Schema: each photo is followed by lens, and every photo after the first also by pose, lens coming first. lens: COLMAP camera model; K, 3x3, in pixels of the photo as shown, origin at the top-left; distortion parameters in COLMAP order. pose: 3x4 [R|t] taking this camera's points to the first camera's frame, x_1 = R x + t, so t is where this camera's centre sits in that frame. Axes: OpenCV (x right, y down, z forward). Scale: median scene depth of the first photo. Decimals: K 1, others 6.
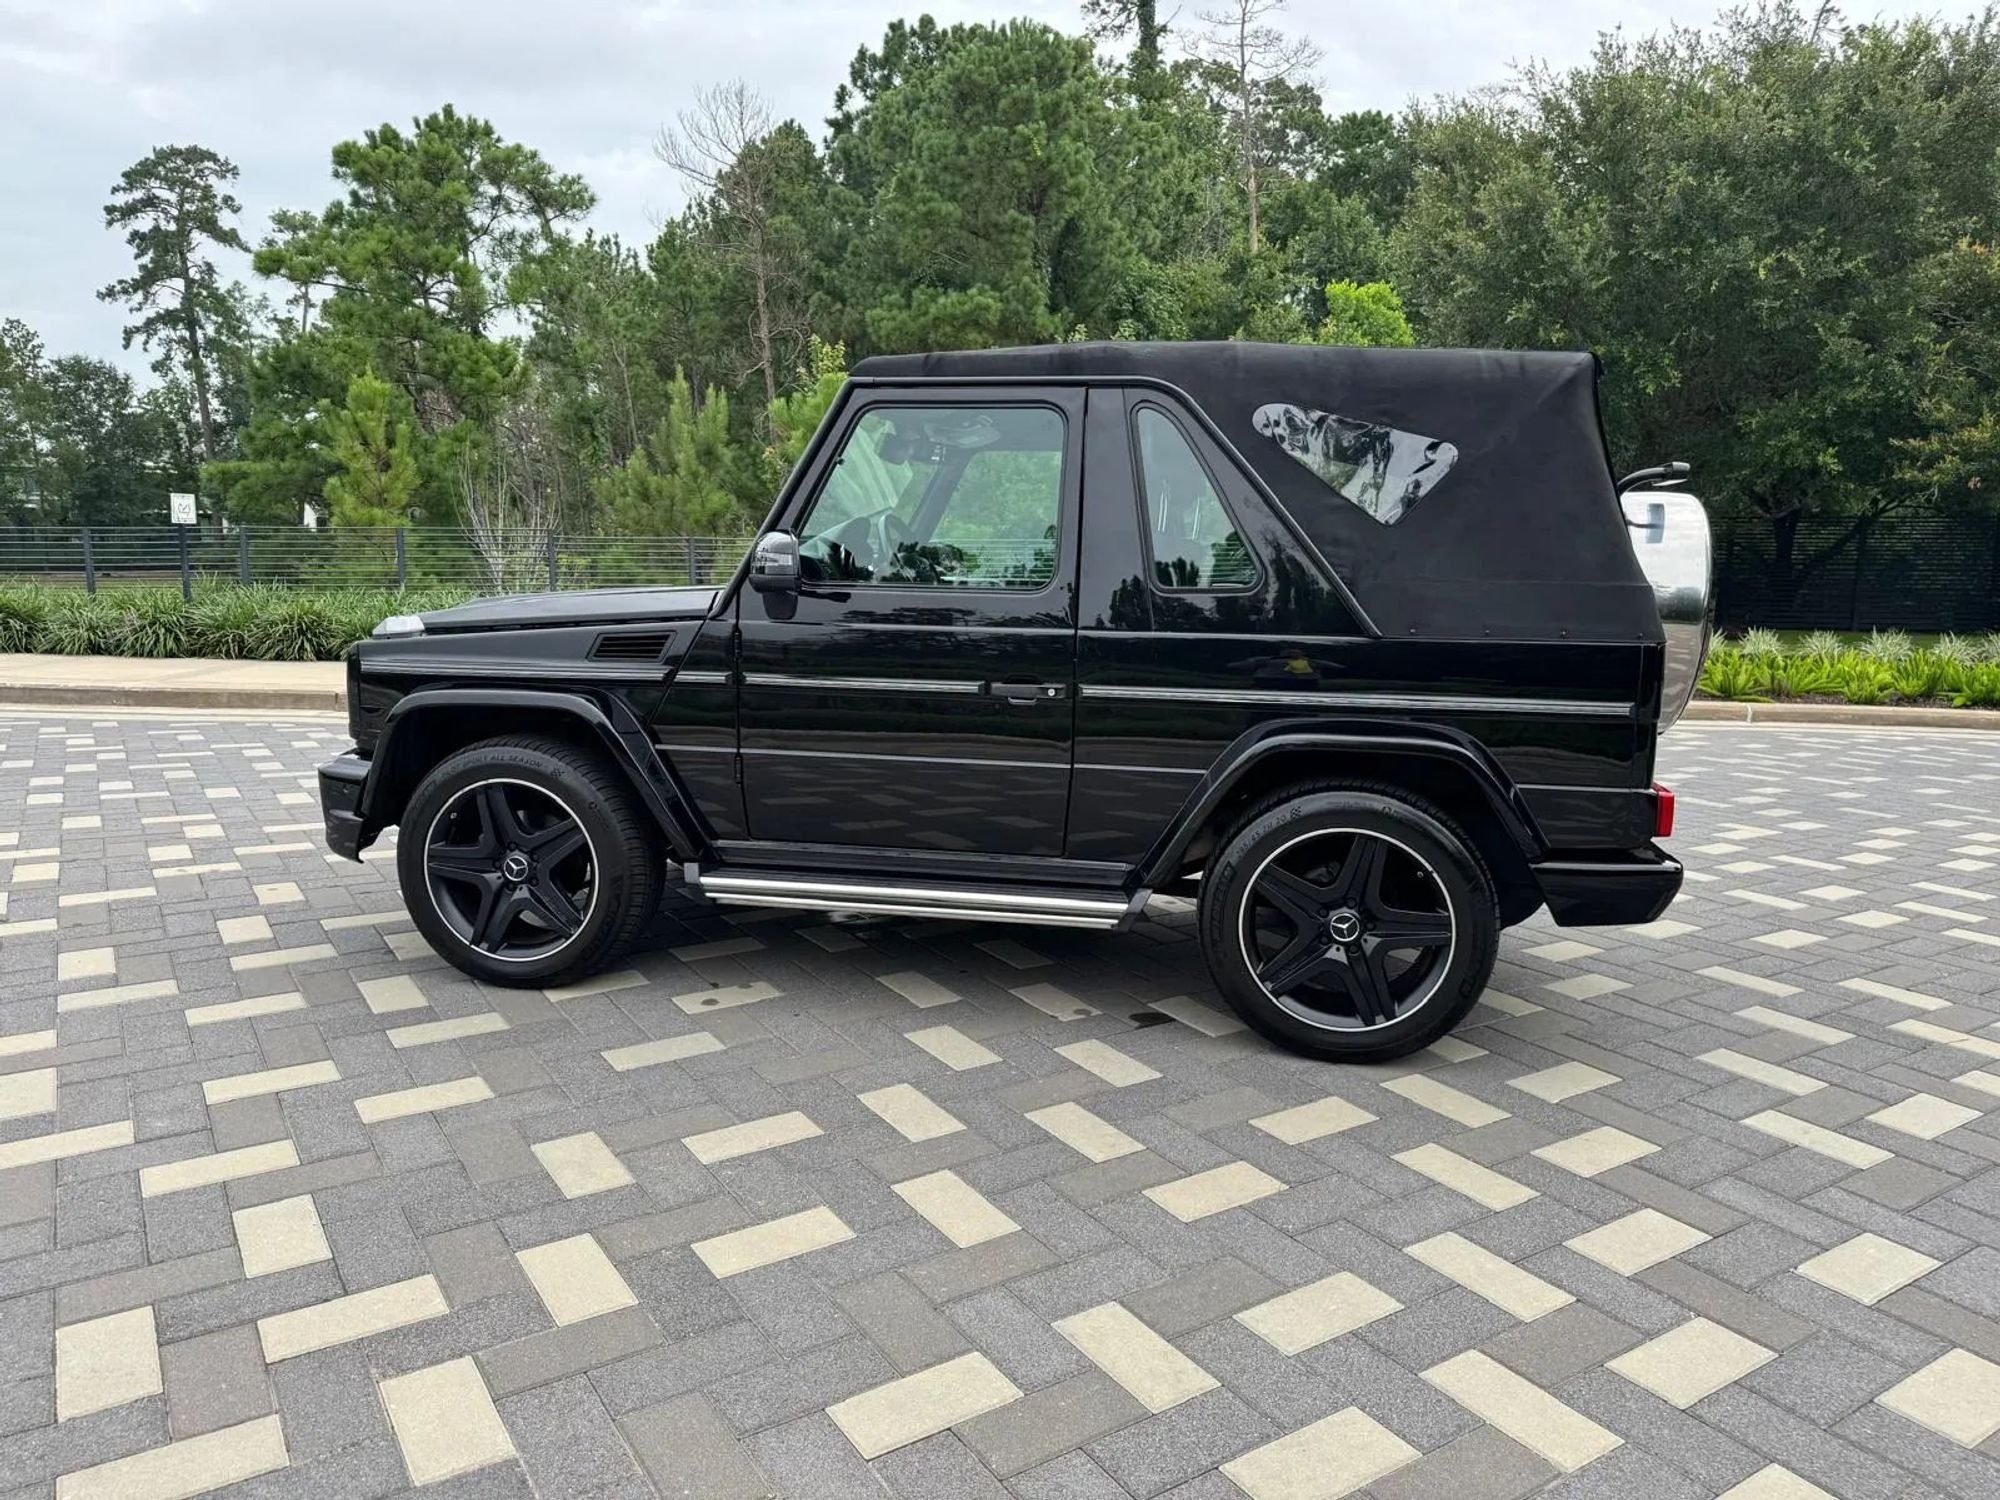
lens RADIAL K [[1391.1, 0, 988.0], [0, 1391.1, 751.1], [0, 0, 1]] dist [0.054388, -0.074391]
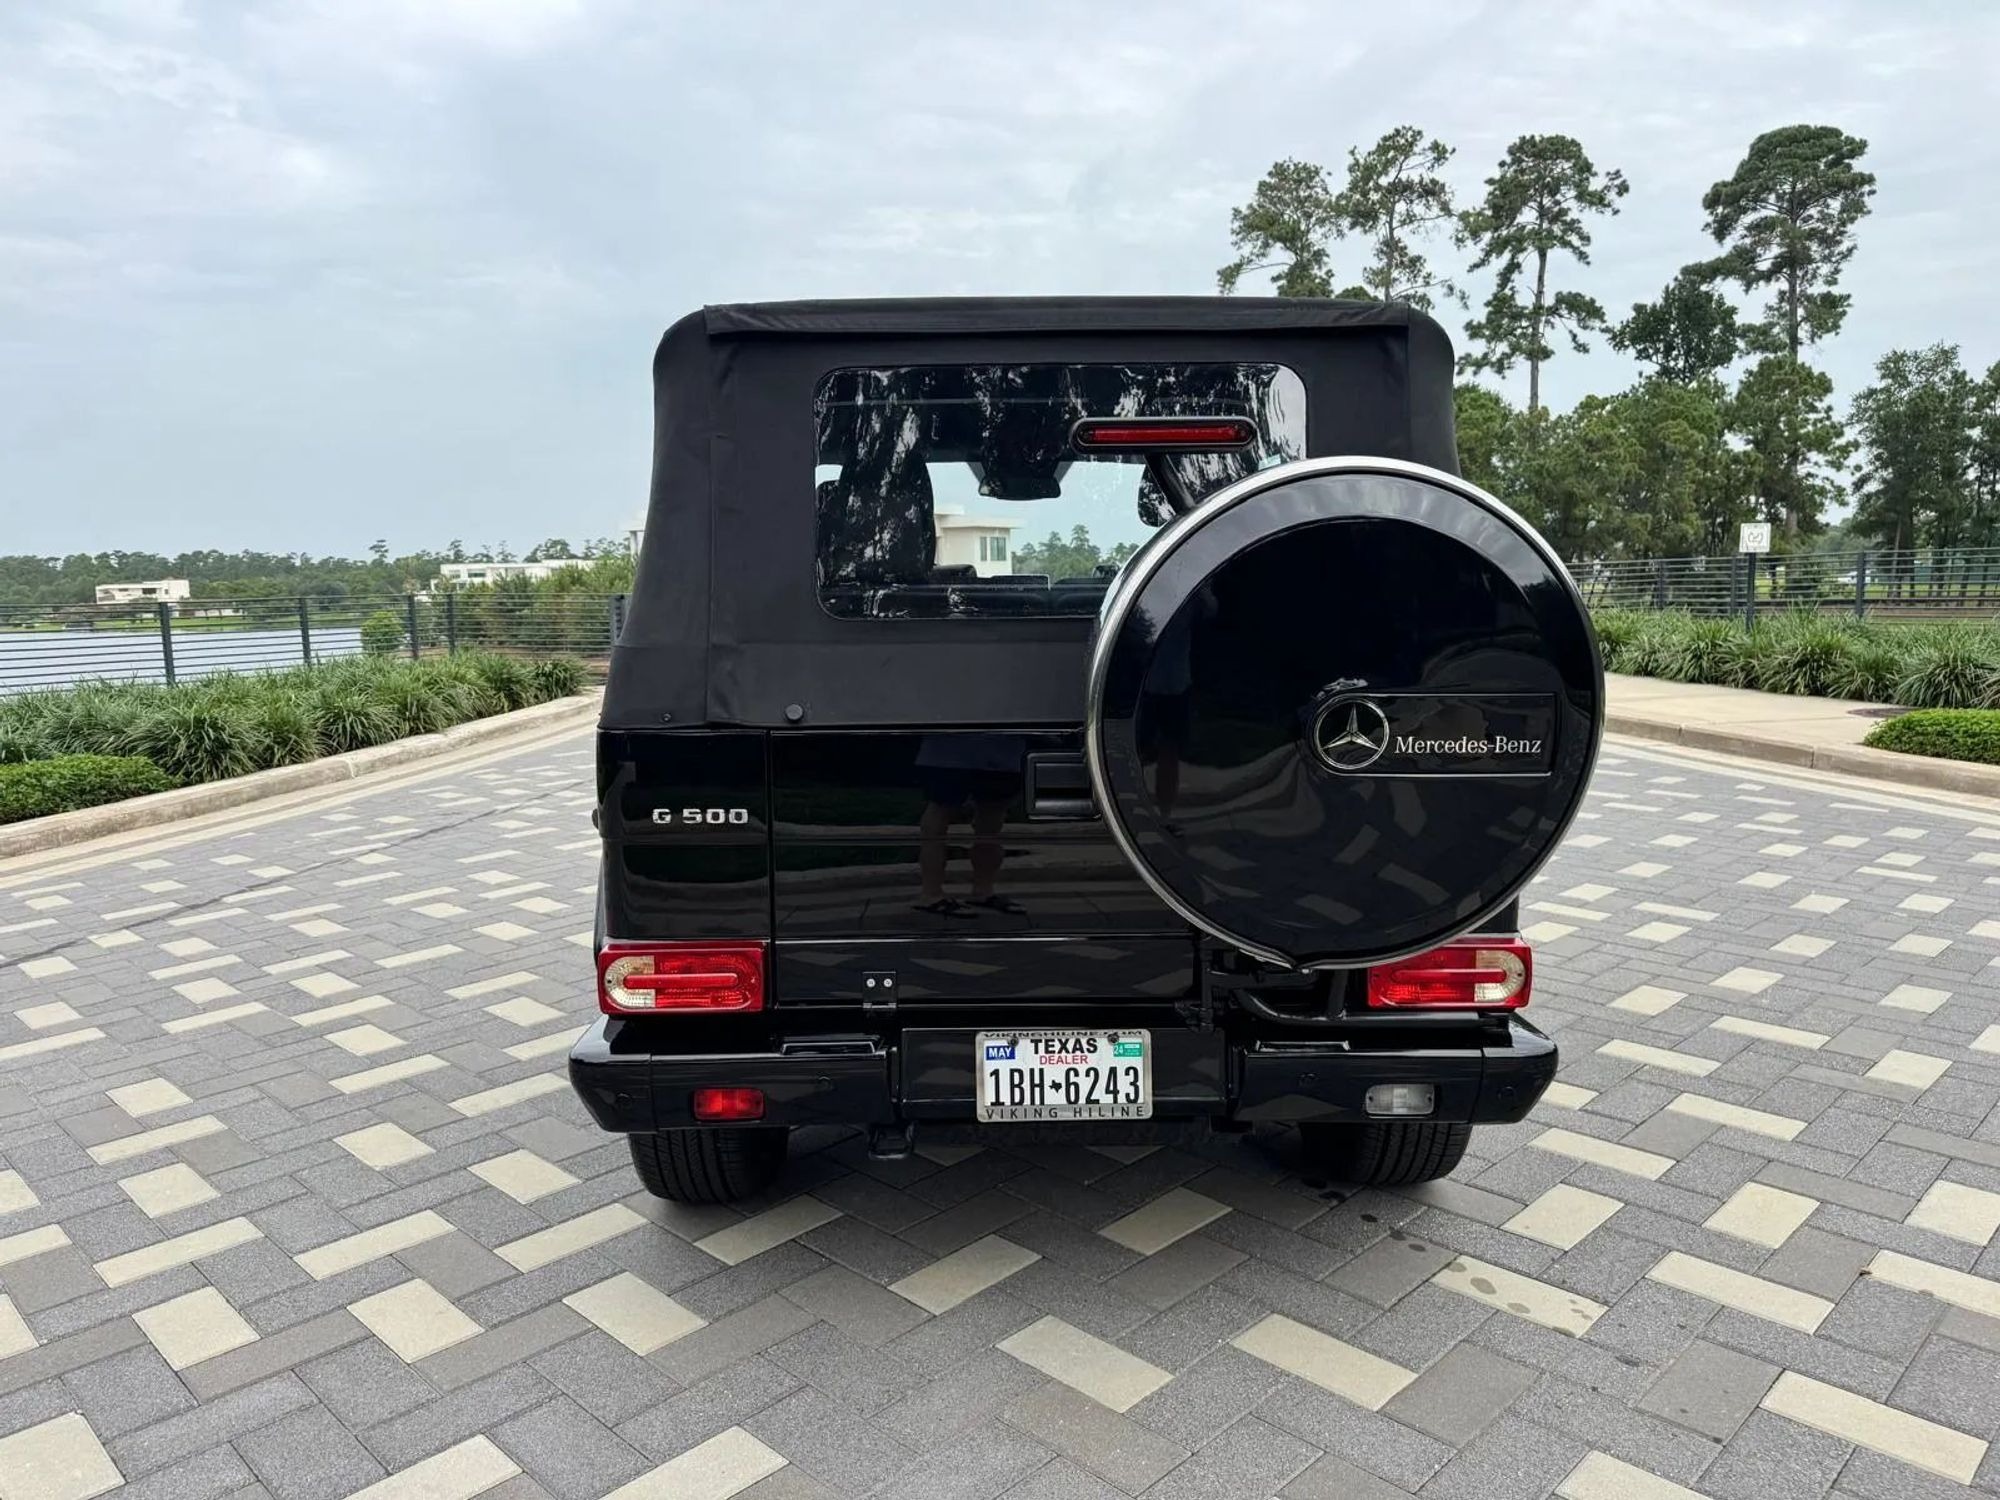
lens RADIAL K [[1402.8, 0, 998.3], [0, 1402.8, 739.9], [0, 0, 1]] dist [0.029170, -0.041045]
pose [[0.217016, 0.097999, -0.971236, 0.850365], [-0.122083, 0.989861, 0.072600, -0.103096], [0.968504, 0.102816, 0.226780, 0.736924]]
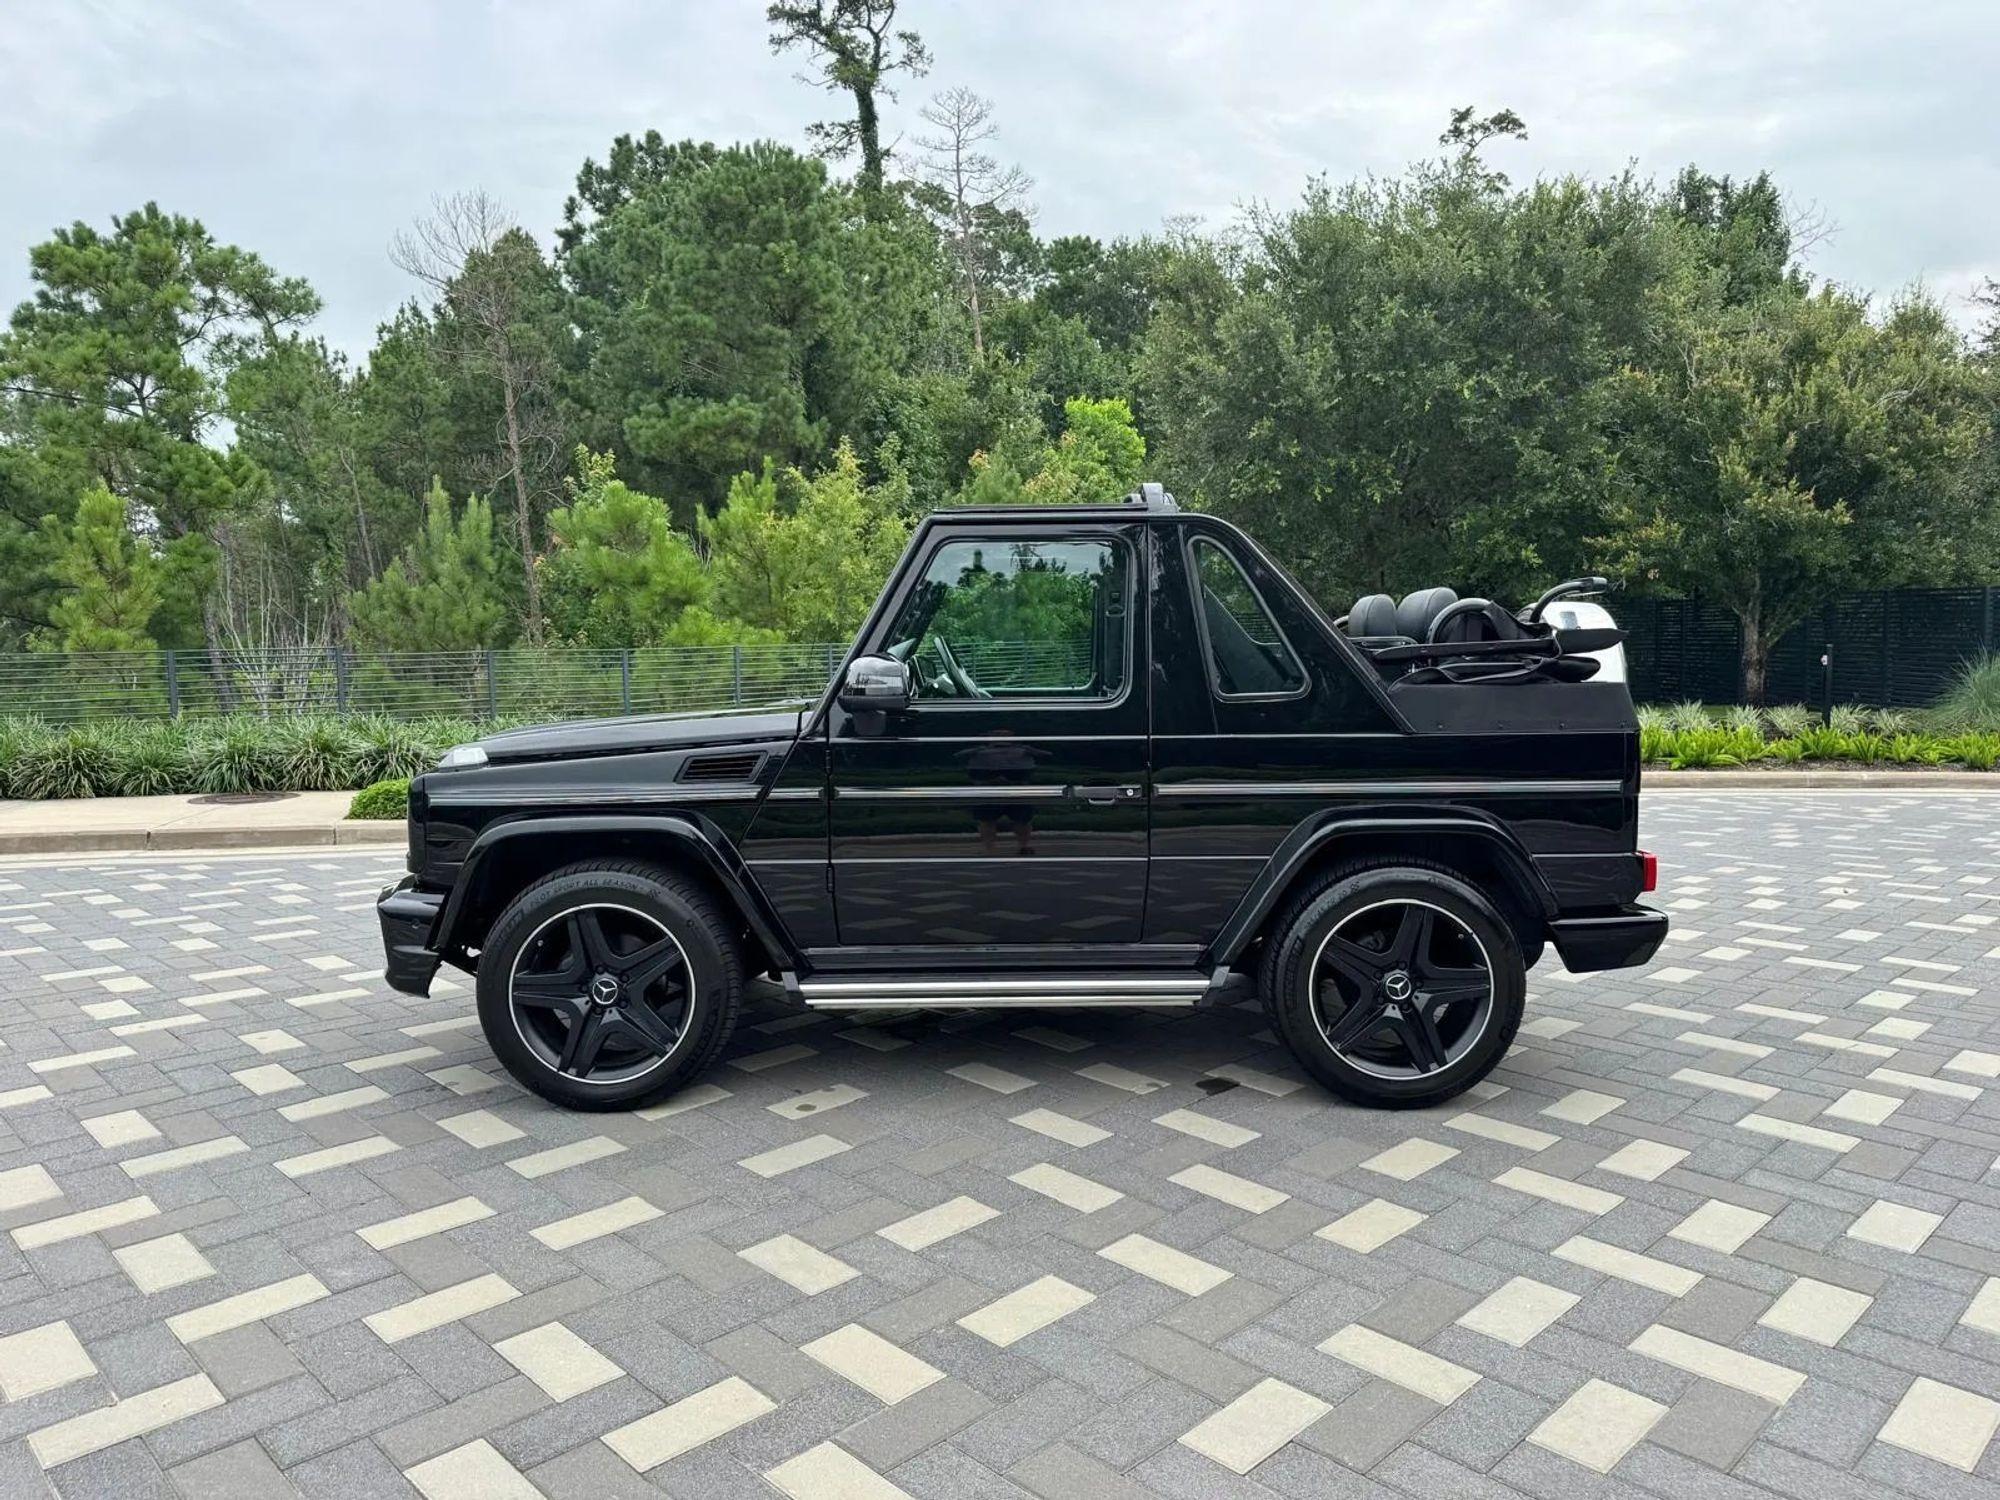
lens RADIAL K [[1392.9, 0, 994.2], [0, 1392.9, 757.8], [0, 0, 1]] dist [0.060868, -0.090428]
pose [[0.980005, -0.041881, 0.194514, -0.211934], [0.054576, 0.996683, -0.060373, -0.006977], [-0.191340, 0.069782, 0.979040, -0.051400]]
